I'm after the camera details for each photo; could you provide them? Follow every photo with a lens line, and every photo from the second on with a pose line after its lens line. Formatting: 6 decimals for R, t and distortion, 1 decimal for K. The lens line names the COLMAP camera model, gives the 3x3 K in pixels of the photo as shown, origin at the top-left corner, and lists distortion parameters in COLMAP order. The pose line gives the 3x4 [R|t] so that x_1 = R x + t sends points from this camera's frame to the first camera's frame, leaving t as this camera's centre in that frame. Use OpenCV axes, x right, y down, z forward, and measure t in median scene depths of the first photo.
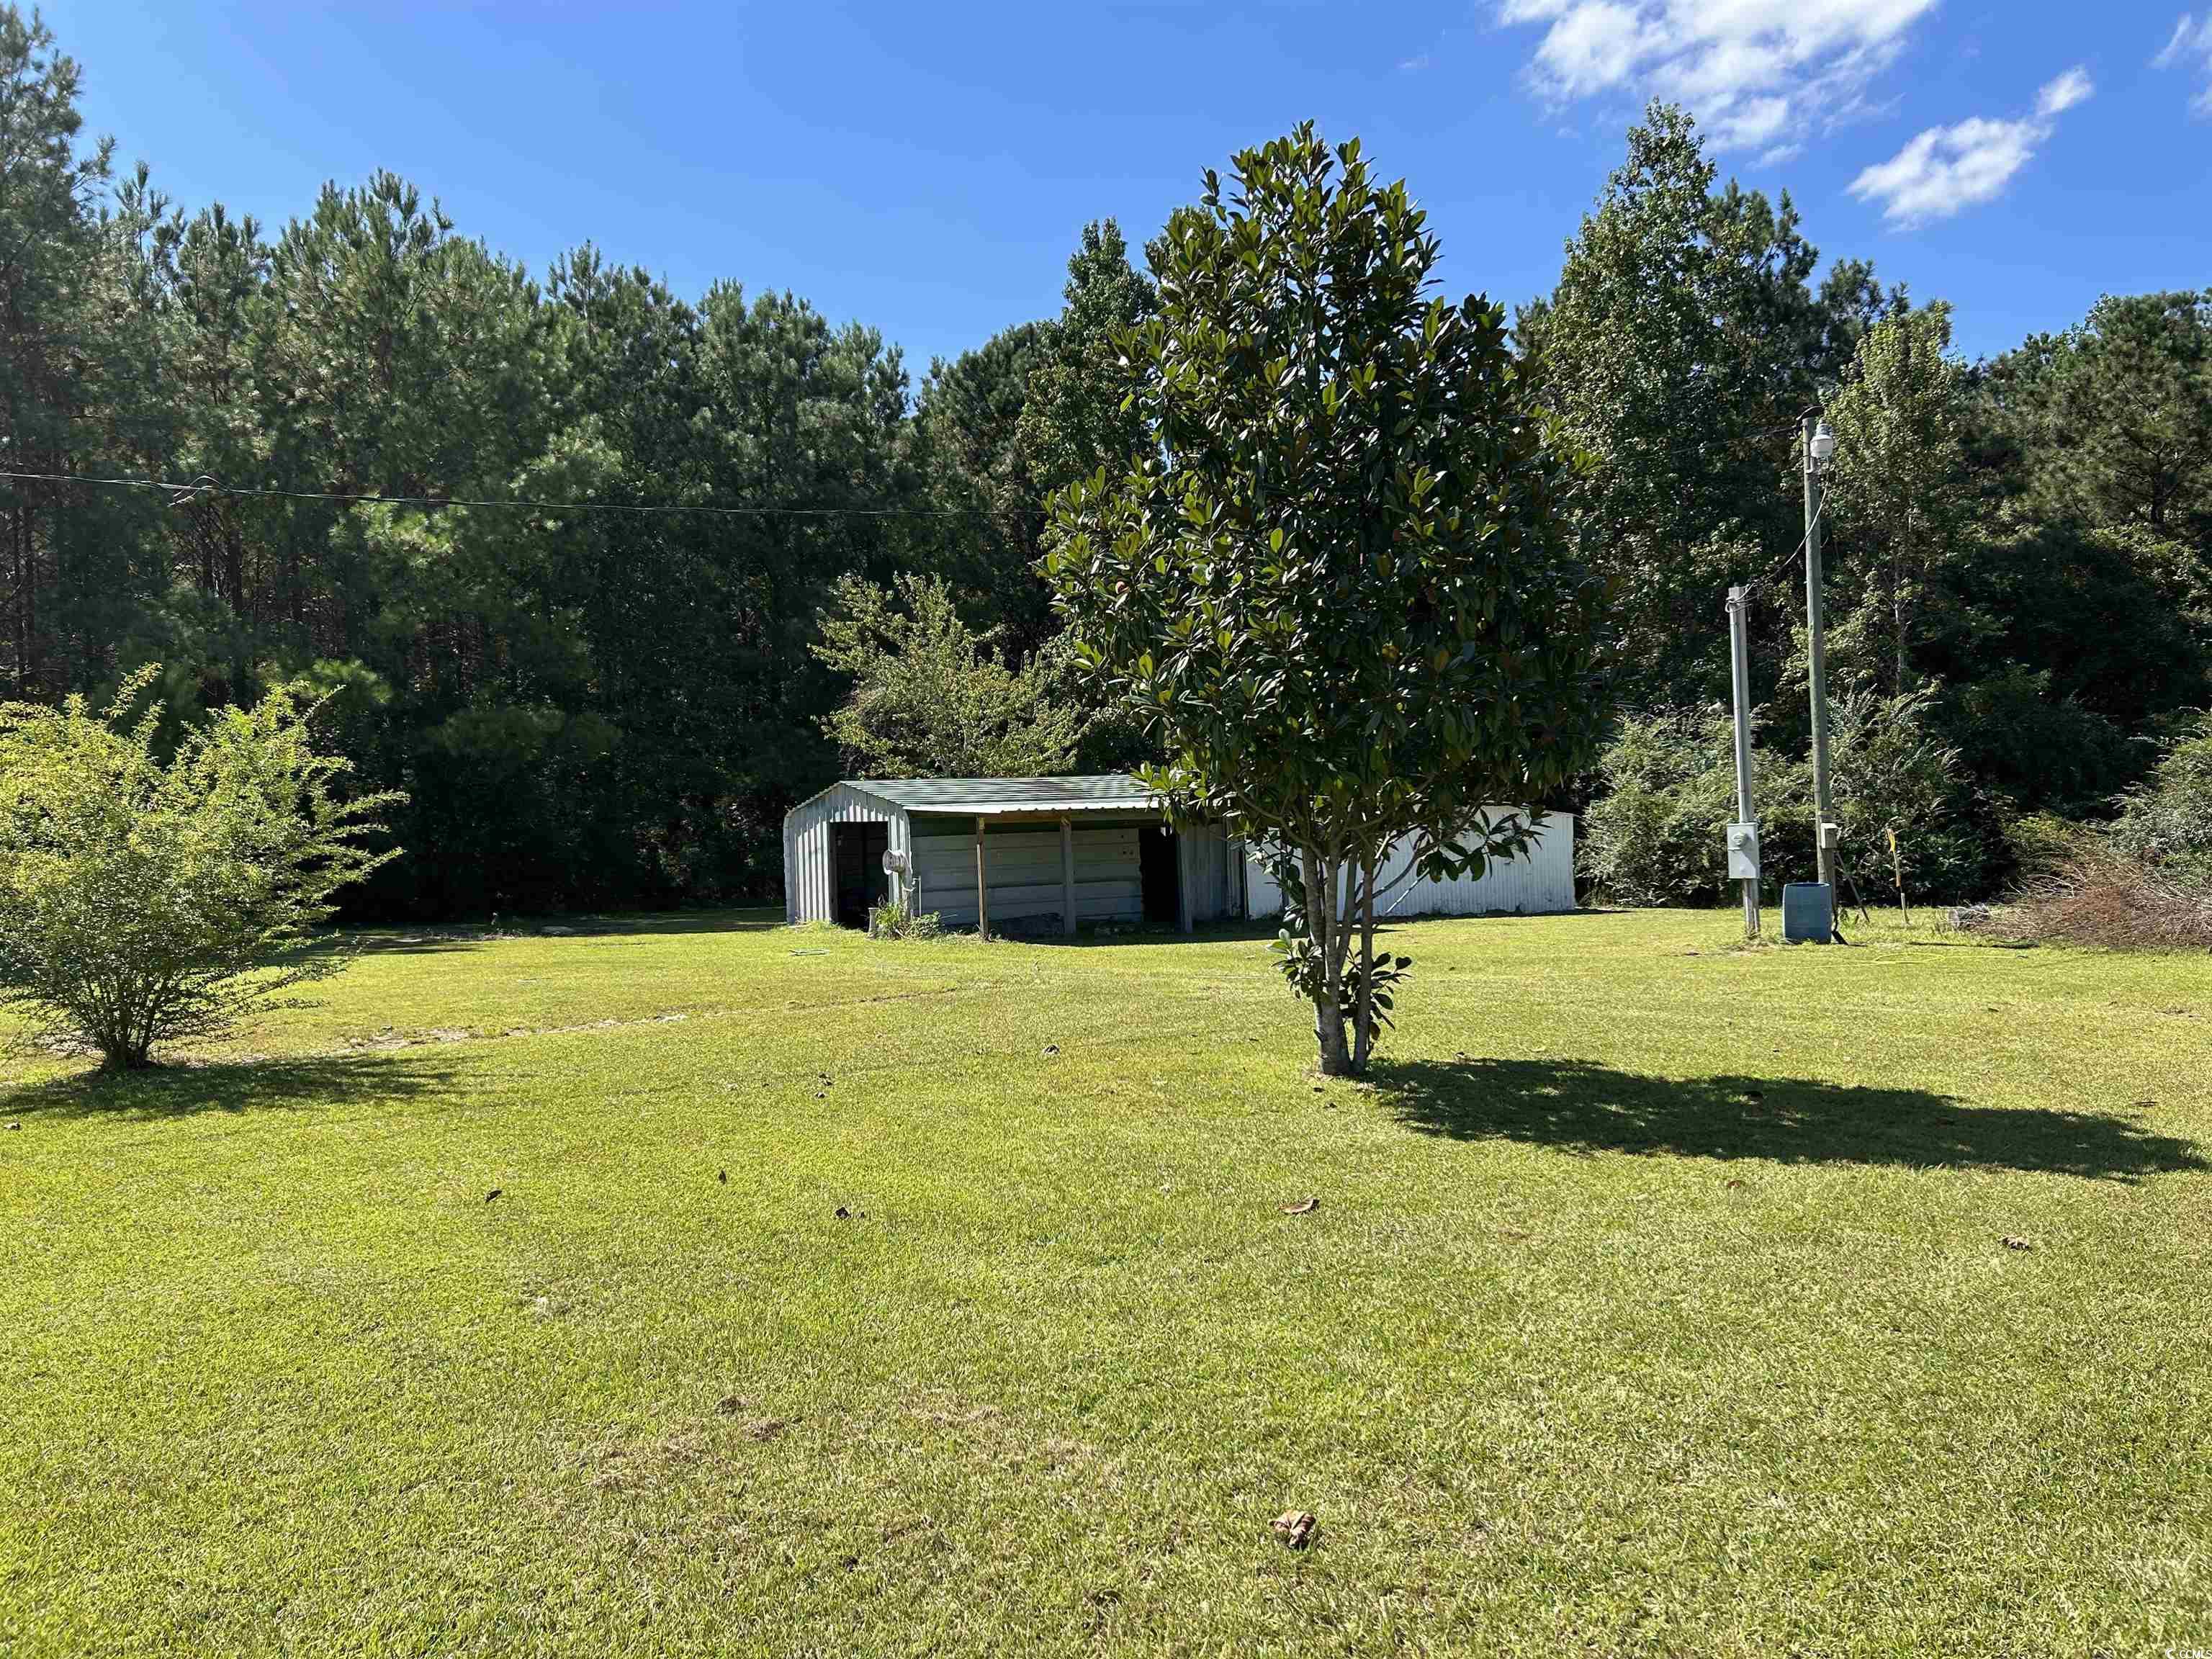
lens RADIAL K [[1649.1, 0, 1106.0], [0, 1649.1, 829.5], [0, 0, 1]] dist [-0.028309, 0.003897]
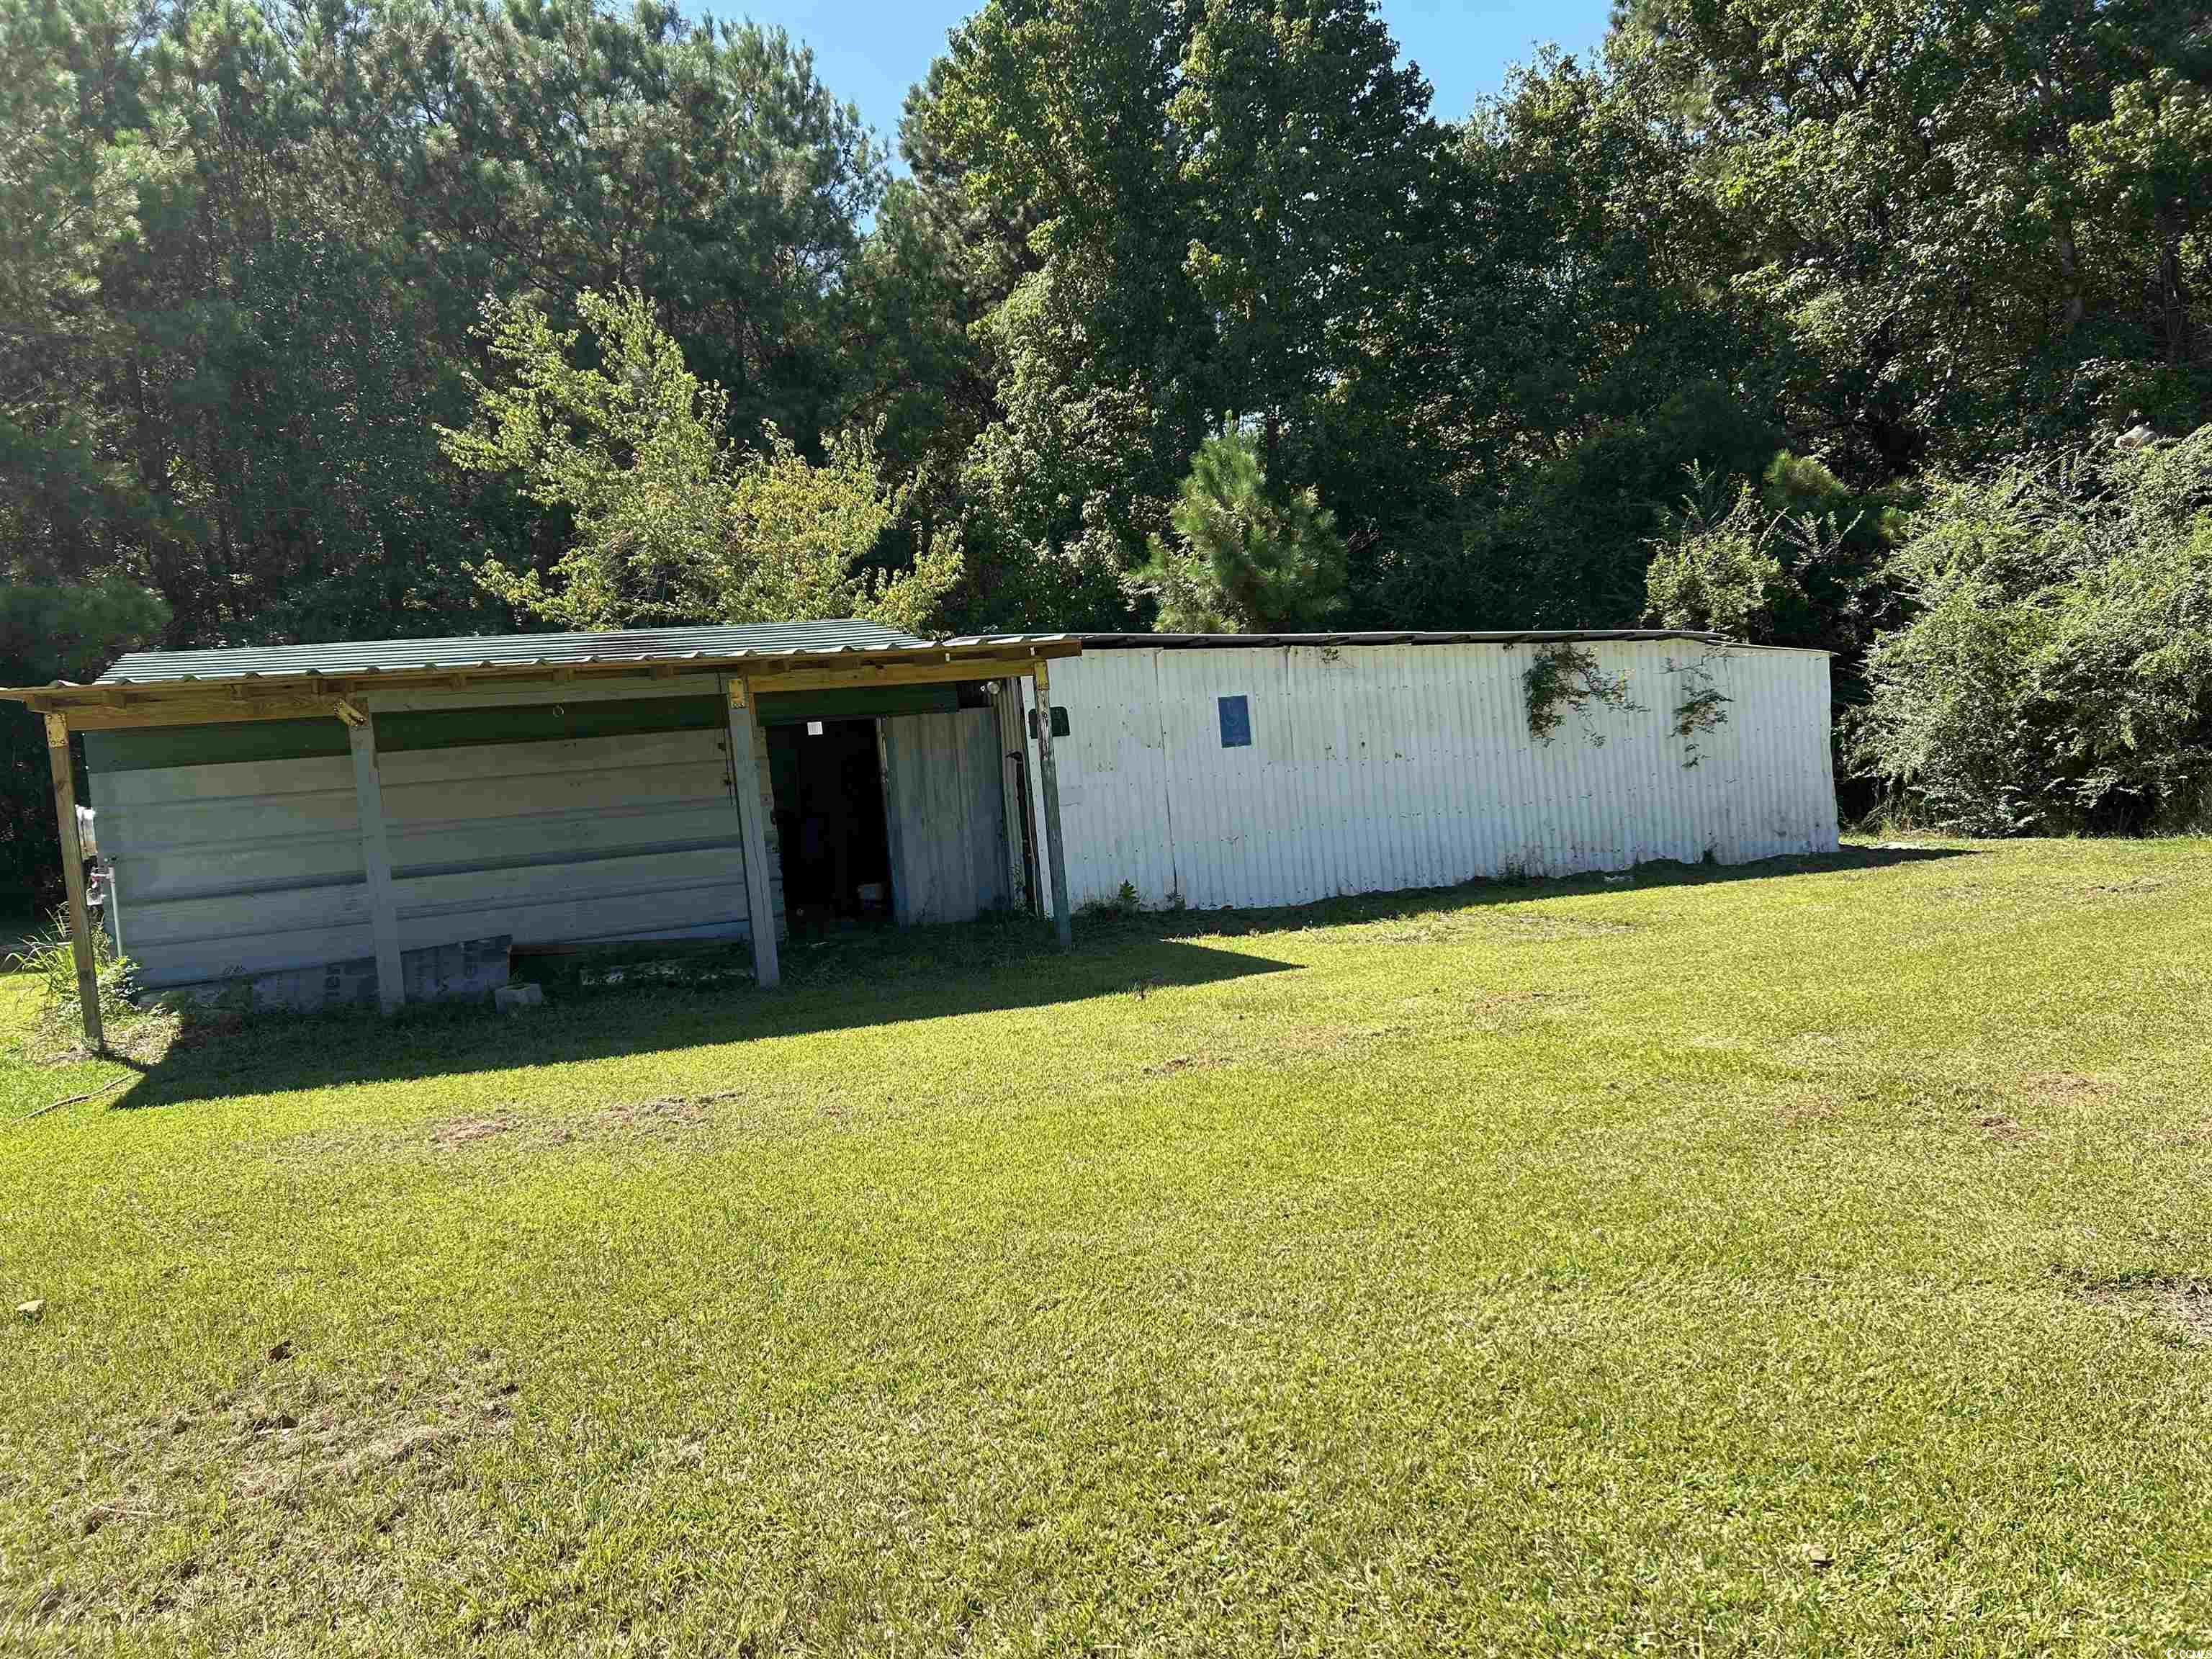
lens RADIAL K [[1649.1, 0, 1106.0], [0, 1649.1, 829.5], [0, 0, 1]] dist [-0.028309, 0.003897]
pose [[0.983852, -0.036602, -0.175200, 0.146993], [0.045875, 0.997736, 0.049172, 0.008885], [0.173004, -0.056415, 0.983304, 0.455376]]
